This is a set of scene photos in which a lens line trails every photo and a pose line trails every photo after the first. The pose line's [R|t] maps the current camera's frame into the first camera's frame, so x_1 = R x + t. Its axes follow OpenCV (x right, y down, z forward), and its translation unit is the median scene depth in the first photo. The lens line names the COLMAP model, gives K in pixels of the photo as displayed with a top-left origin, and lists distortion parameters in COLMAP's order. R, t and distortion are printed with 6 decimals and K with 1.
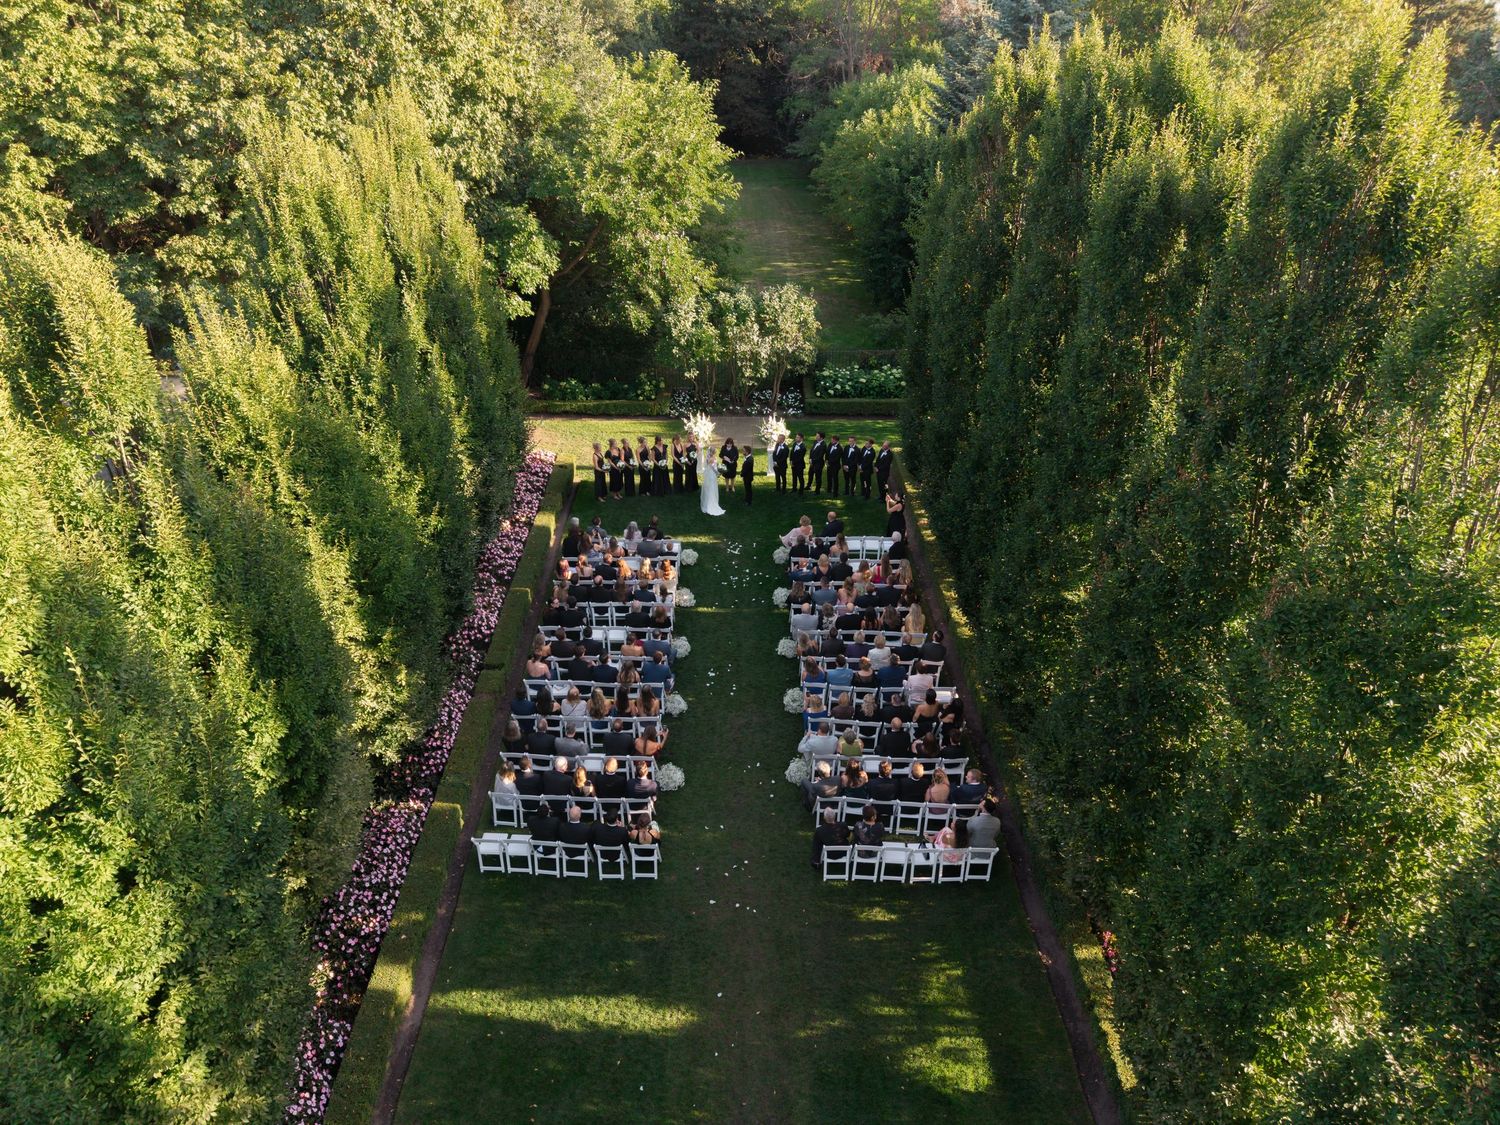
lens RADIAL K [[1014.7, 0, 754.8], [0, 1014.7, 588.8], [0, 0, 1]] dist [0.006360, 0.000151]
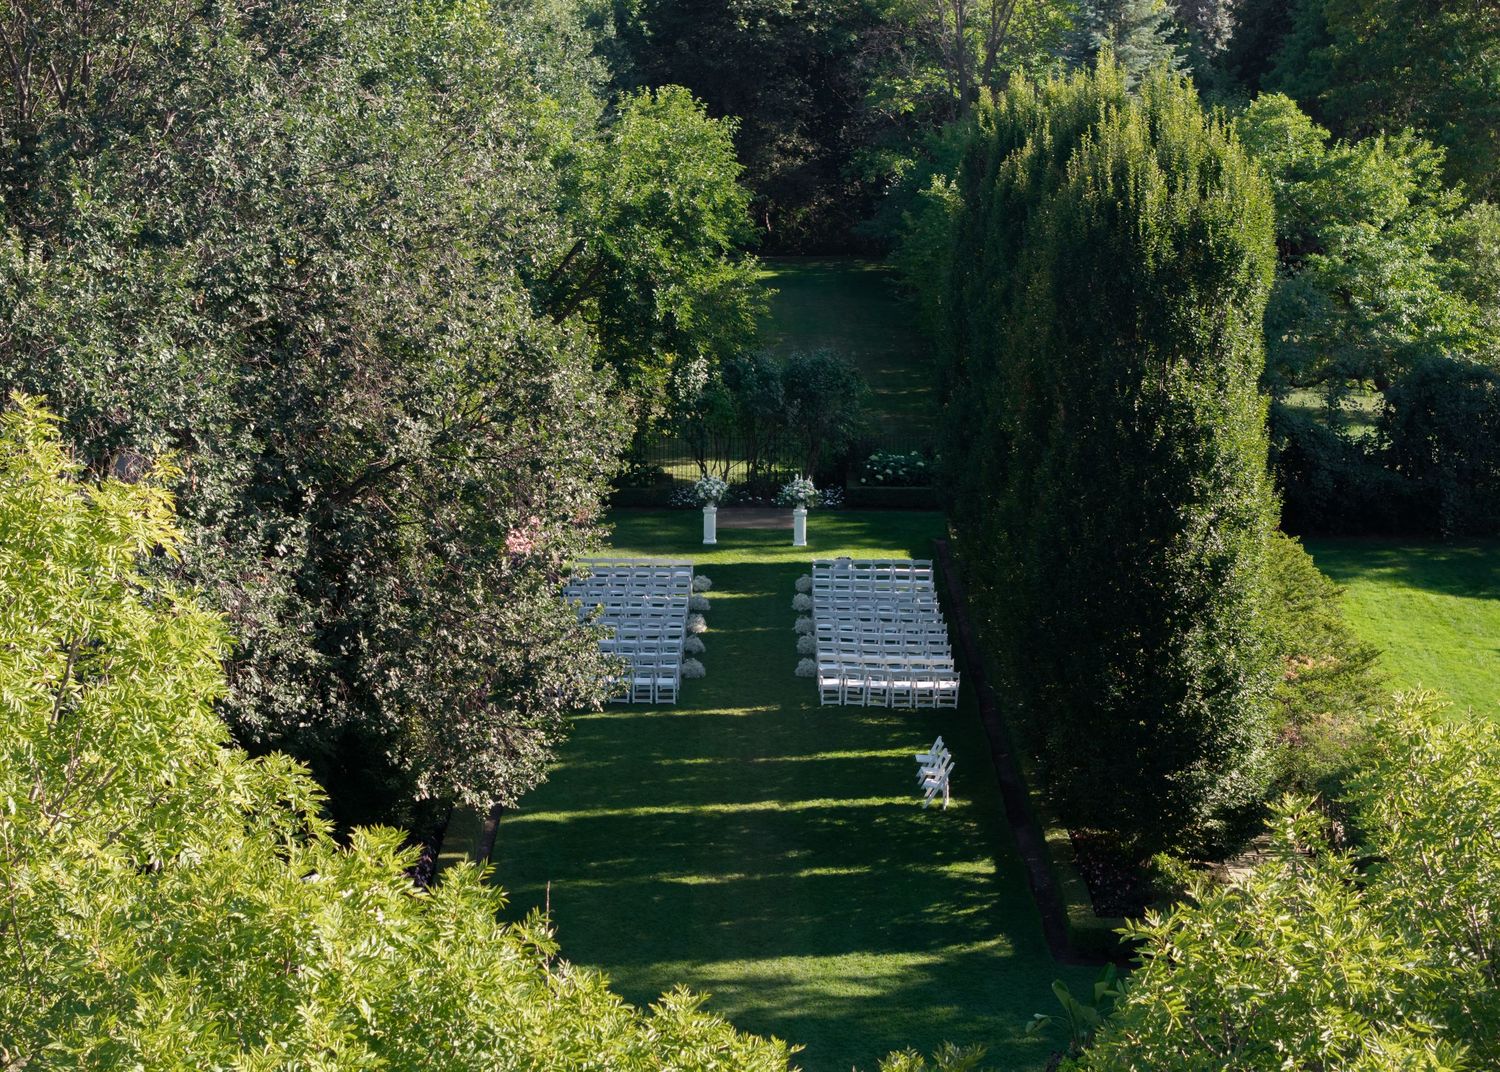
lens RADIAL K [[3205.9, 0, 750.0], [0, 3205.9, 536.0], [0, 0, 1]] dist [0.020514, 0.040792]
pose [[0.999624, 0.000858, -0.027402, 0.048873], [-0.009783, 0.944869, -0.327302, 0.735526], [0.025610, 0.327447, 0.944522, -1.471307]]
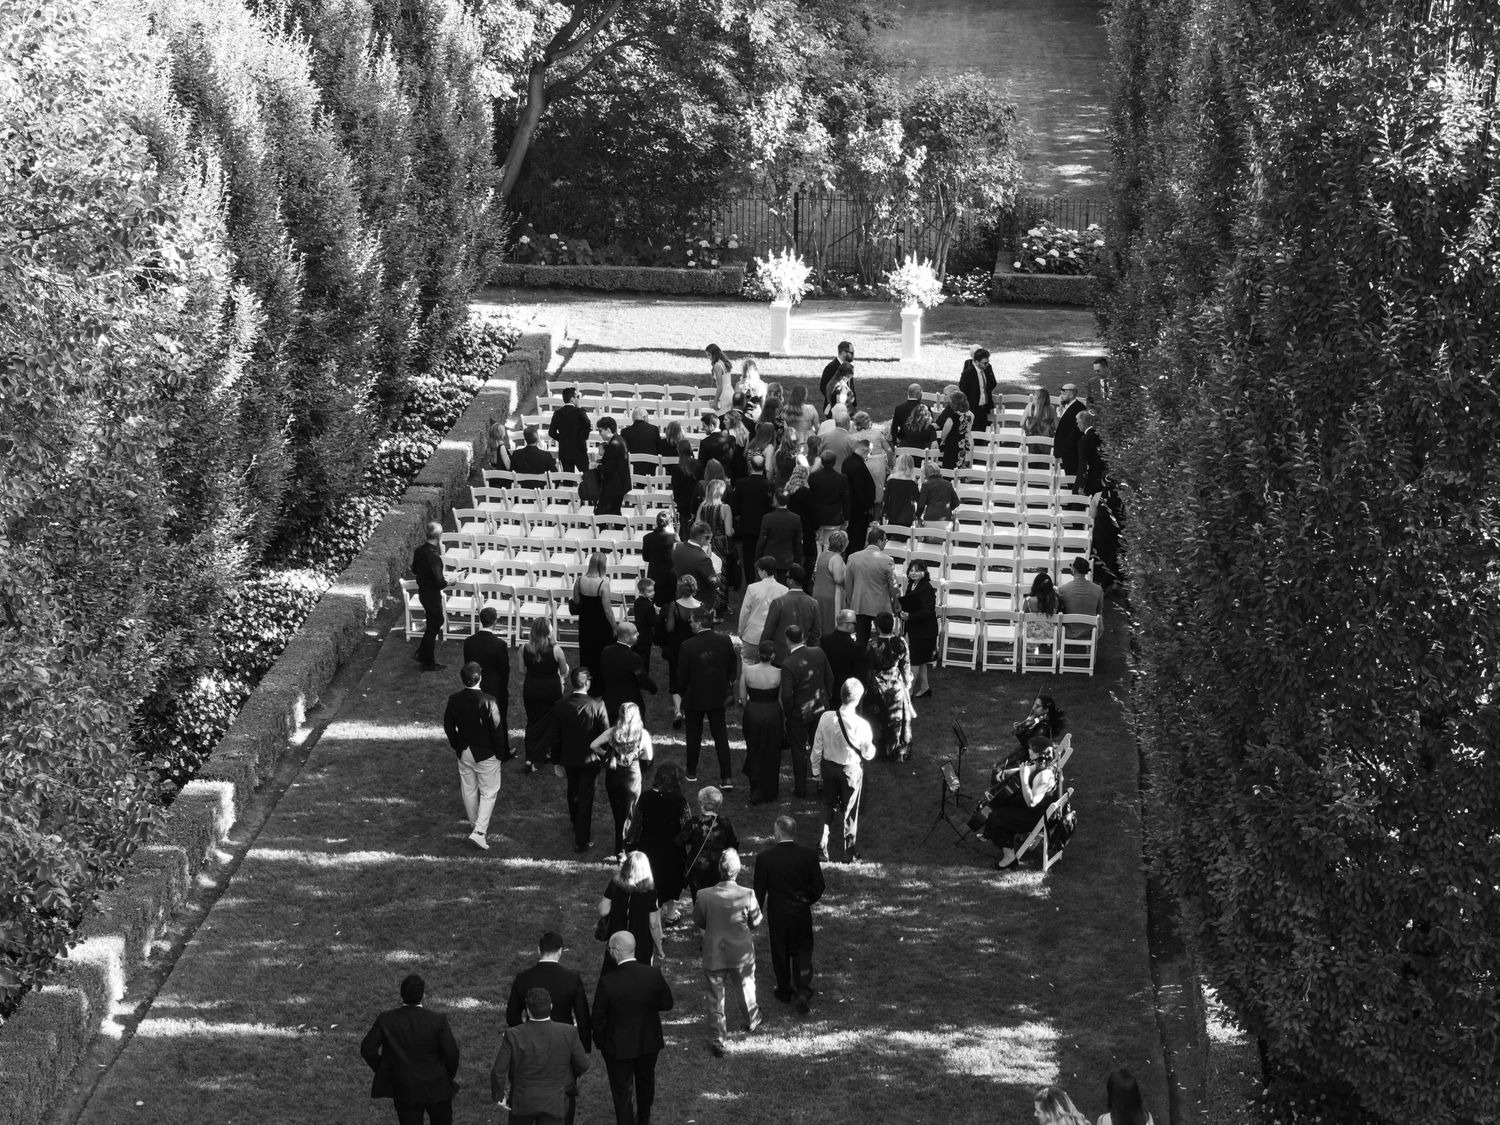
lens RADIAL K [[3072.8, 0, 750.0], [0, 3072.8, 562.5], [0, 0, 1]] dist [-0.109477, -0.233090]
pose [[0.992824, 0.035608, -0.114156, 0.128364], [-0.061870, 0.969890, -0.235553, 0.404133], [0.102331, 0.240926, 0.965134, -0.631456]]
